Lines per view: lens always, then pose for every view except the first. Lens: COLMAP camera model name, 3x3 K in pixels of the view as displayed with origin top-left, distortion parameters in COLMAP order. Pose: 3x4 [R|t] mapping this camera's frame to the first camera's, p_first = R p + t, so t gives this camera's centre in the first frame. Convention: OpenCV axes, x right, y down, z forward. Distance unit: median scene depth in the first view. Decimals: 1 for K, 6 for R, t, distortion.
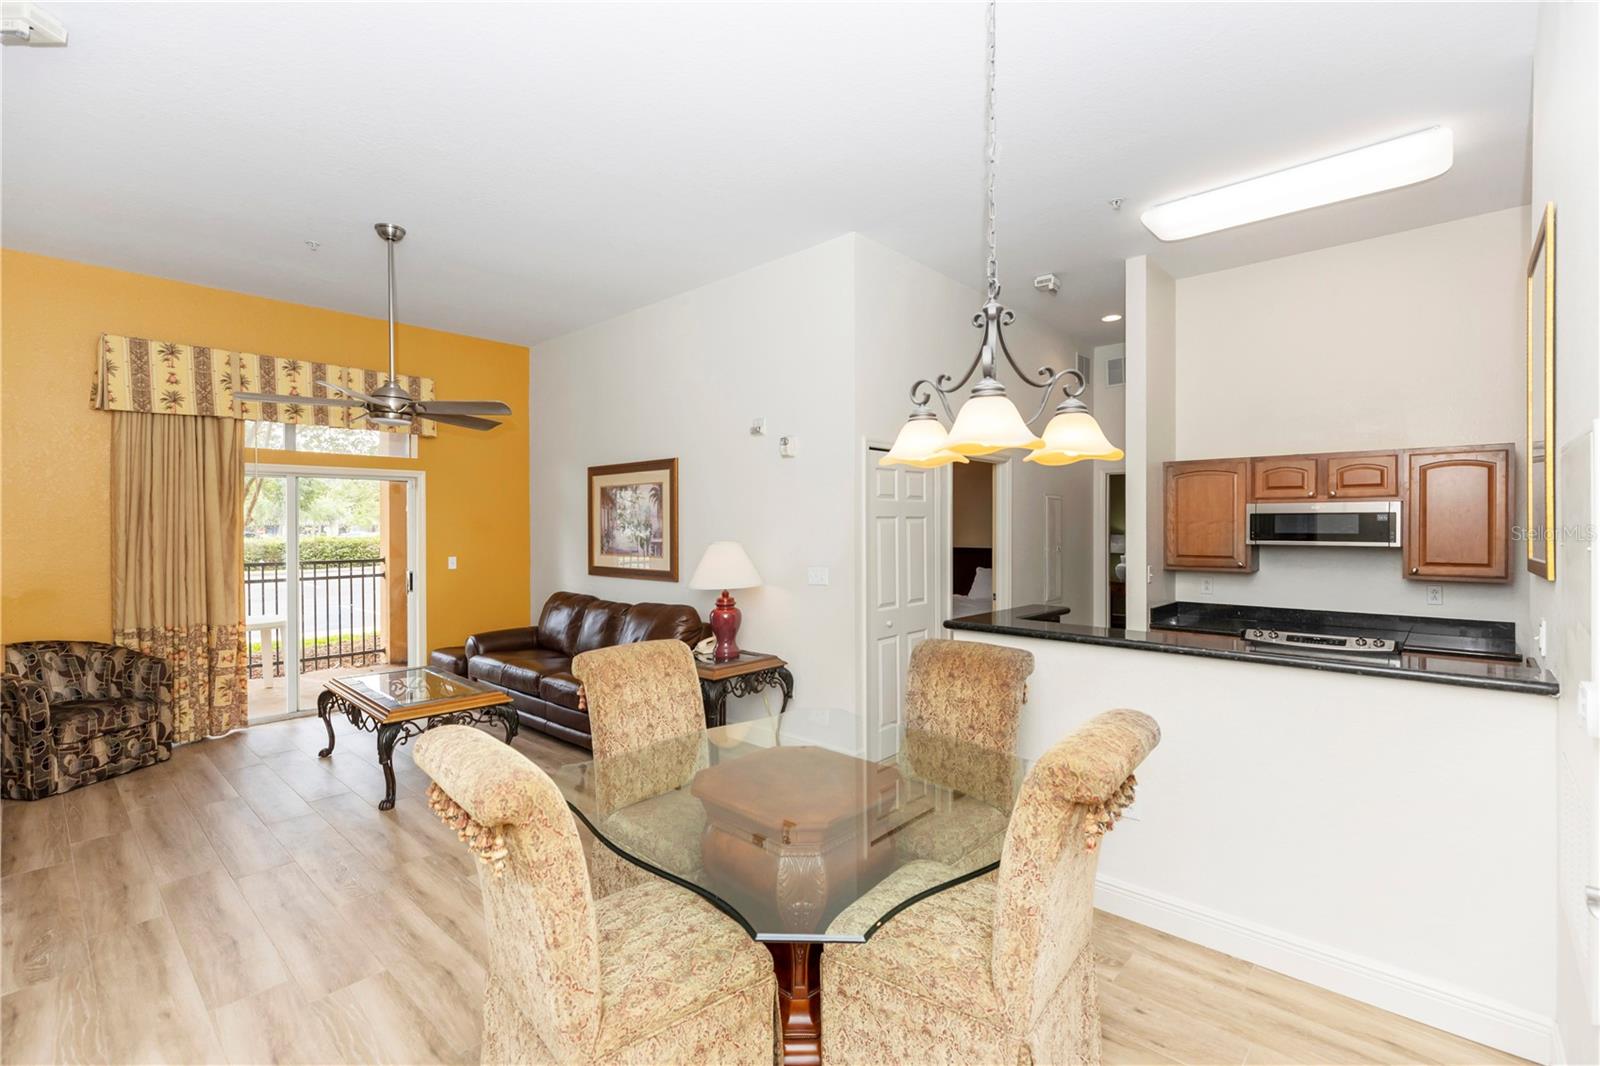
lens RADIAL K [[706.9, 0, 784.5], [0, 706.9, 529.6], [0, 0, 1]] dist [0.004438, -0.000205]
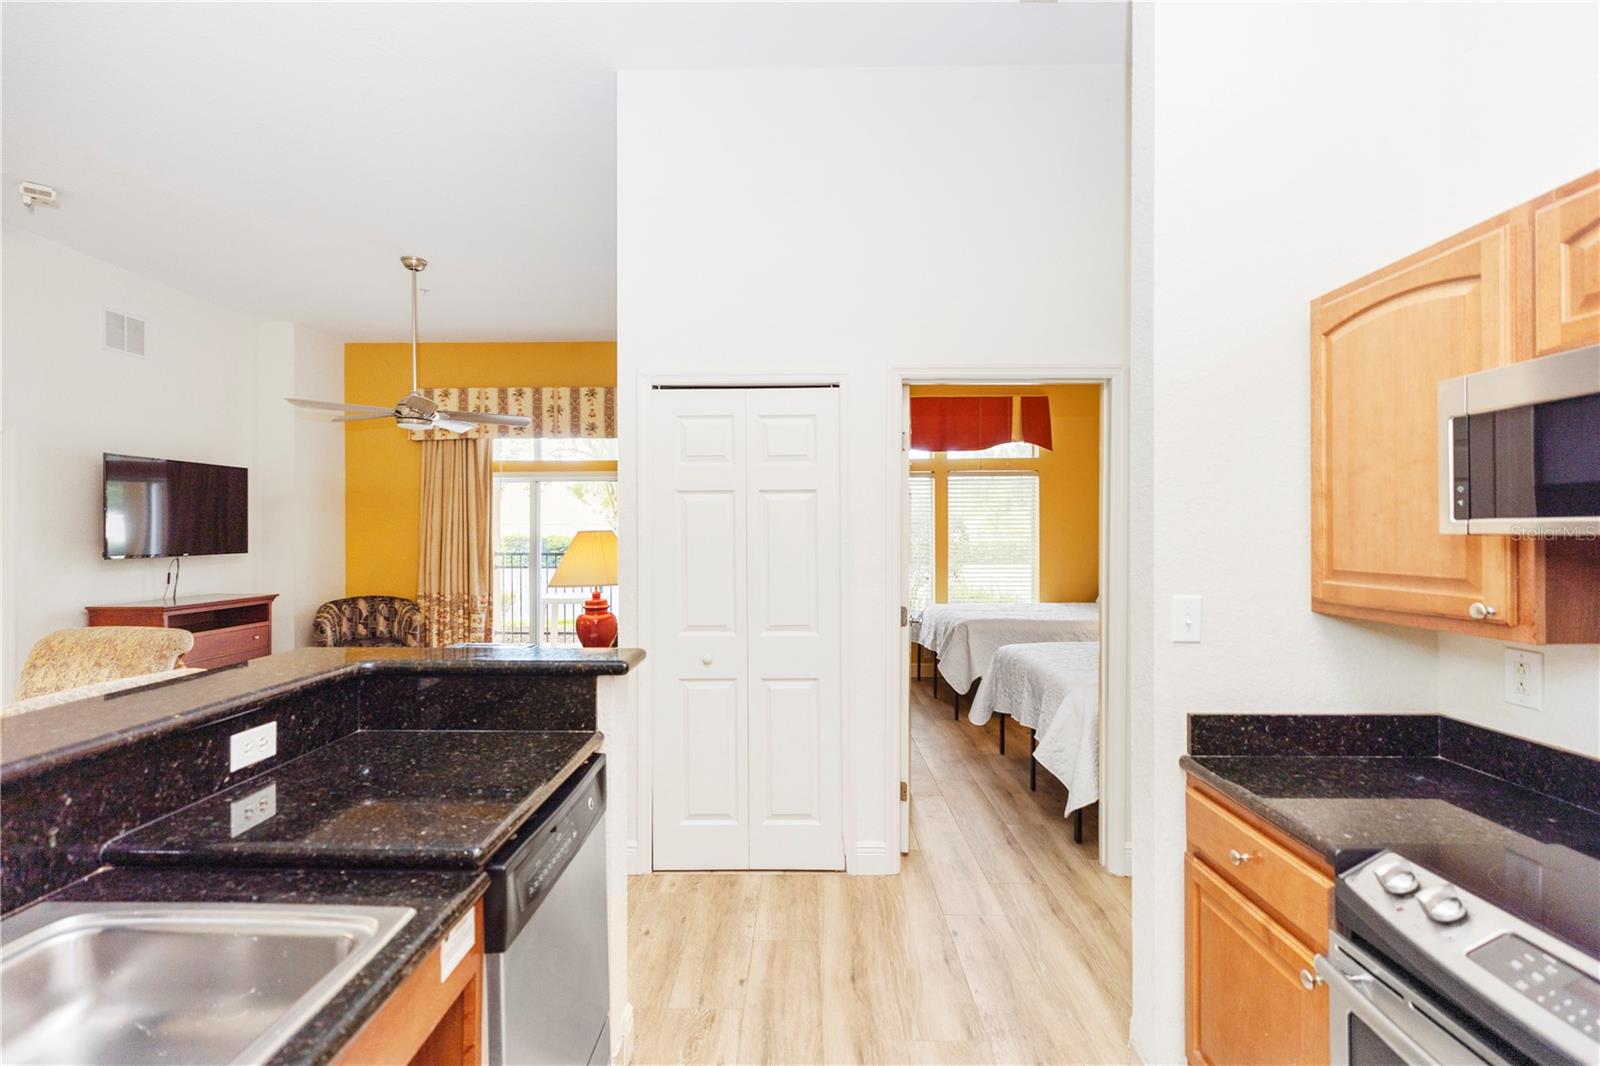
lens RADIAL K [[706.9, 0, 785.8], [0, 706.9, 540.2], [0, 0, 1]] dist [0.004438, -0.000205]
pose [[0.660421, 0.008862, -0.750843, 0.618669], [-0.000437, 0.999935, 0.011418, 0.016638], [0.750896, -0.007213, 0.660382, 0.589774]]
